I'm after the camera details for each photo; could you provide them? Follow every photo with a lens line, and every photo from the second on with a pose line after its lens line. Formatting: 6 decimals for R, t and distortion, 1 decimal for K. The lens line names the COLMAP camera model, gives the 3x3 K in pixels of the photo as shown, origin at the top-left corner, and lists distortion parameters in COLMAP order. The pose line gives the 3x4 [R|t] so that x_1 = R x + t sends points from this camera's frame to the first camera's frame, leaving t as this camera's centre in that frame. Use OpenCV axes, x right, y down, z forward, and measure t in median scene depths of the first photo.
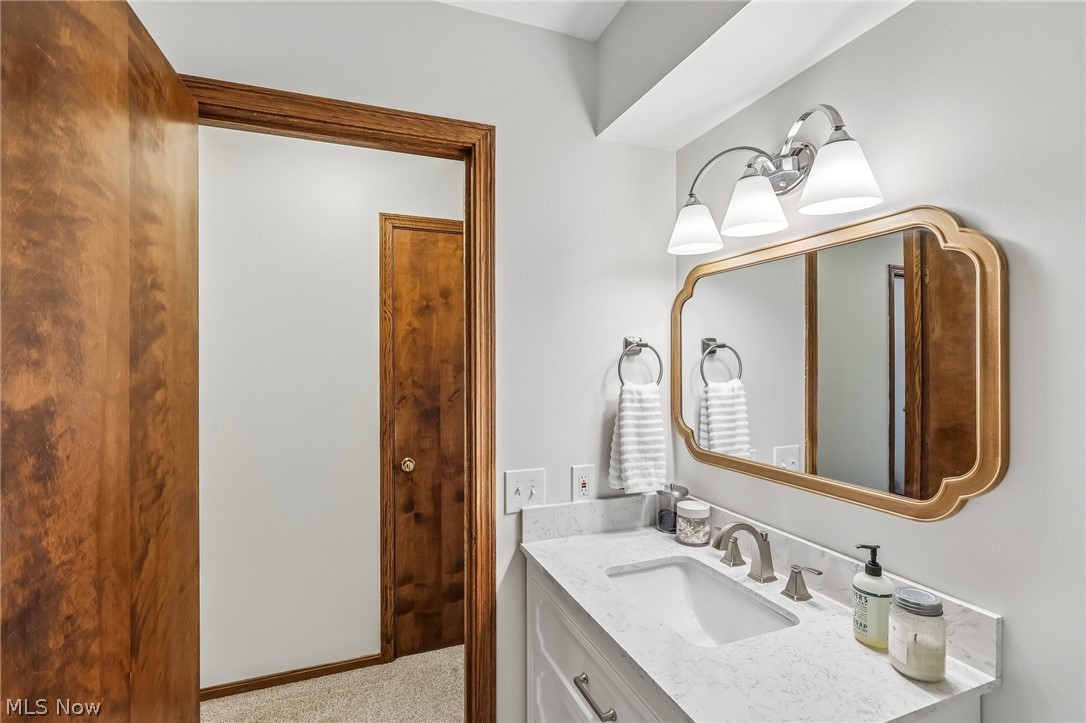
lens RADIAL K [[500.3, 0, 541.3], [0, 500.3, 361.3], [0, 0, 1]] dist [-0.000440, 0.000328]
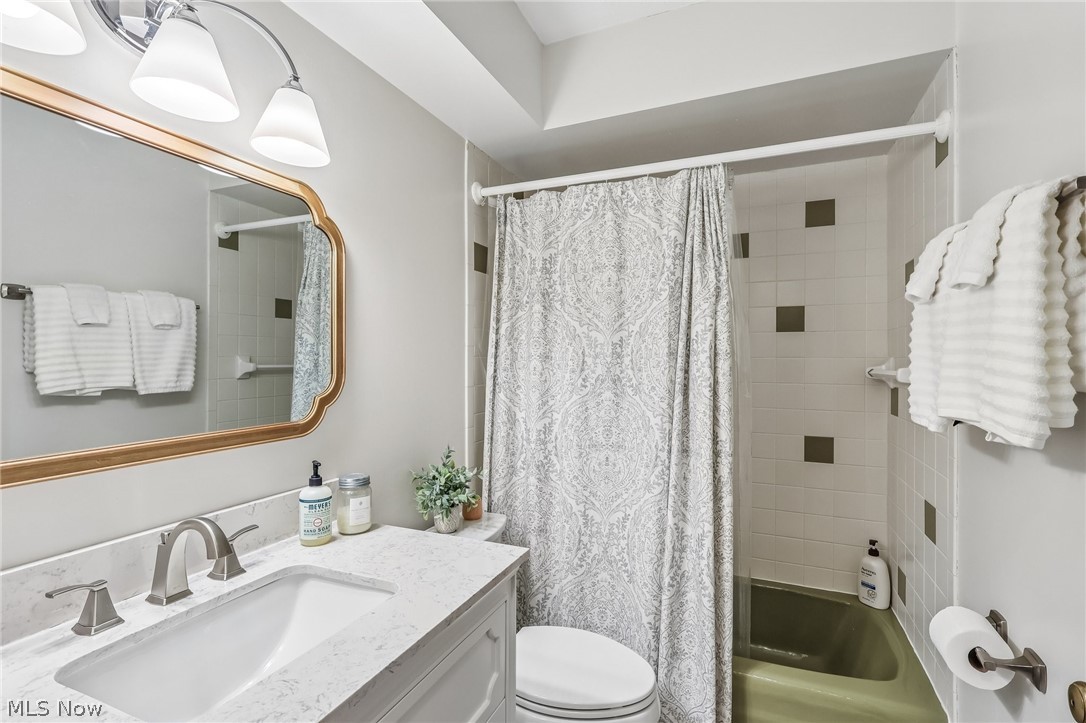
lens RADIAL K [[500.3, 0, 544.3], [0, 500.3, 358.5], [0, 0, 1]] dist [-0.000440, 0.000328]
pose [[-0.711720, 0.009309, 0.702401, -0.462168], [0.007986, 0.999955, -0.005159, 0.119641], [-0.702418, 0.001938, -0.711762, 1.240923]]
